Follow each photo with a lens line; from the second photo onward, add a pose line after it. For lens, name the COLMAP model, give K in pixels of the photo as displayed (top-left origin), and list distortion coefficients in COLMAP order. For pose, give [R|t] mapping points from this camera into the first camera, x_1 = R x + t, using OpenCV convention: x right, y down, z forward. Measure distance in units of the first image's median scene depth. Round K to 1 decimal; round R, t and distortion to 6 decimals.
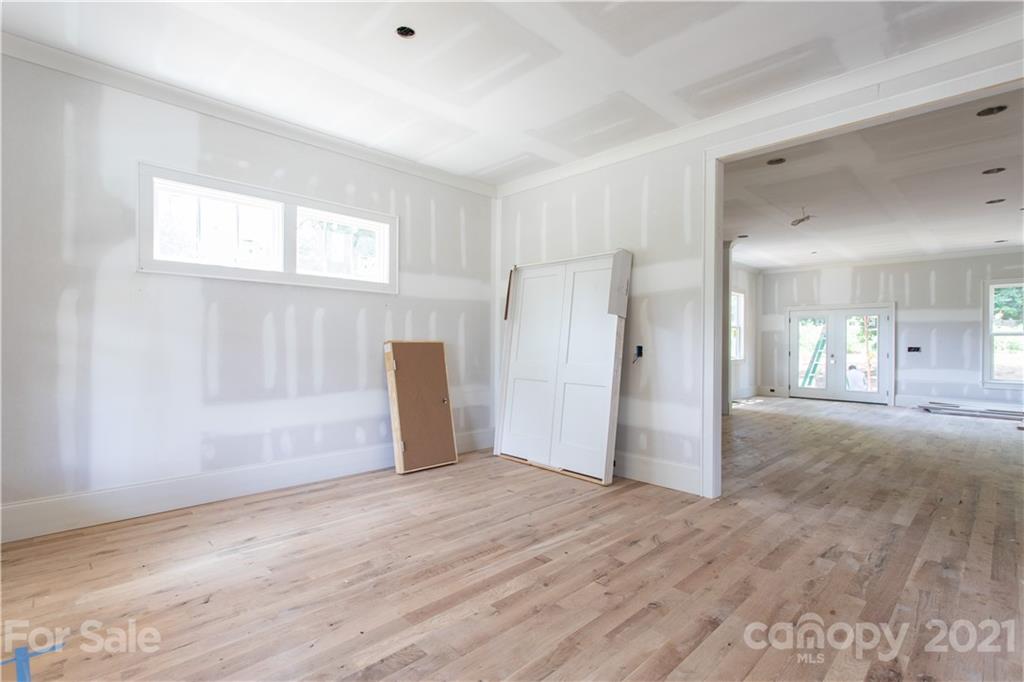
lens RADIAL K [[480.7, 0, 517.2], [0, 480.7, 342.0], [0, 0, 1]] dist [0.003874, 0.000341]
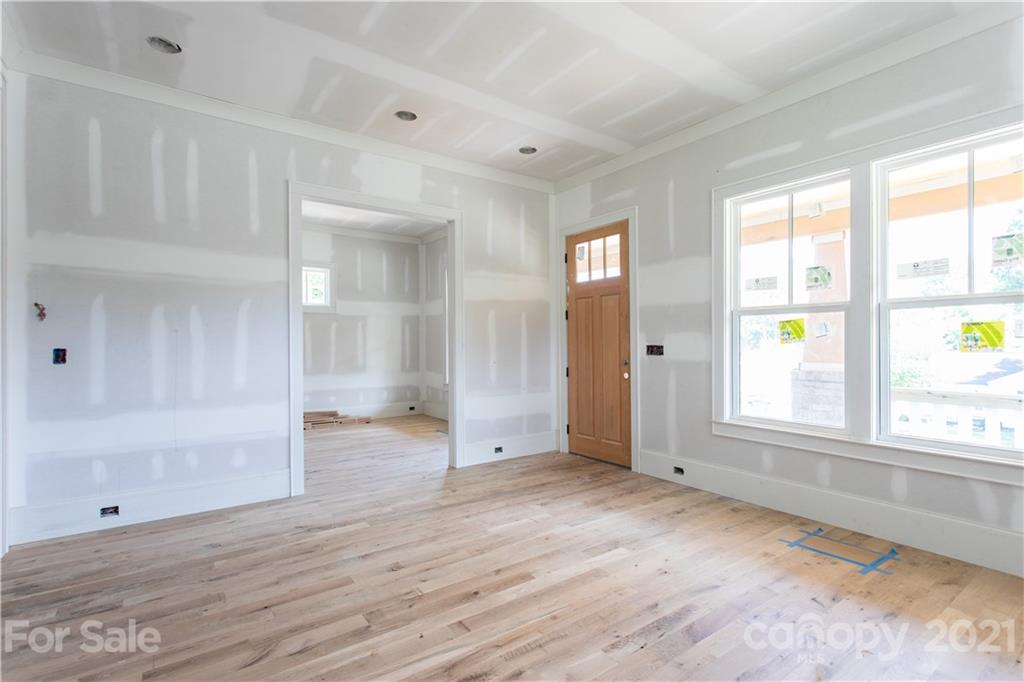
lens RADIAL K [[480.7, 0, 517.2], [0, 480.7, 342.0], [0, 0, 1]] dist [0.003874, 0.000341]
pose [[-0.988104, -0.004984, 0.153708, -0.158436], [-0.005359, 0.999984, -0.002022, 0.002262], [-0.153696, -0.002822, -0.988114, 1.834292]]
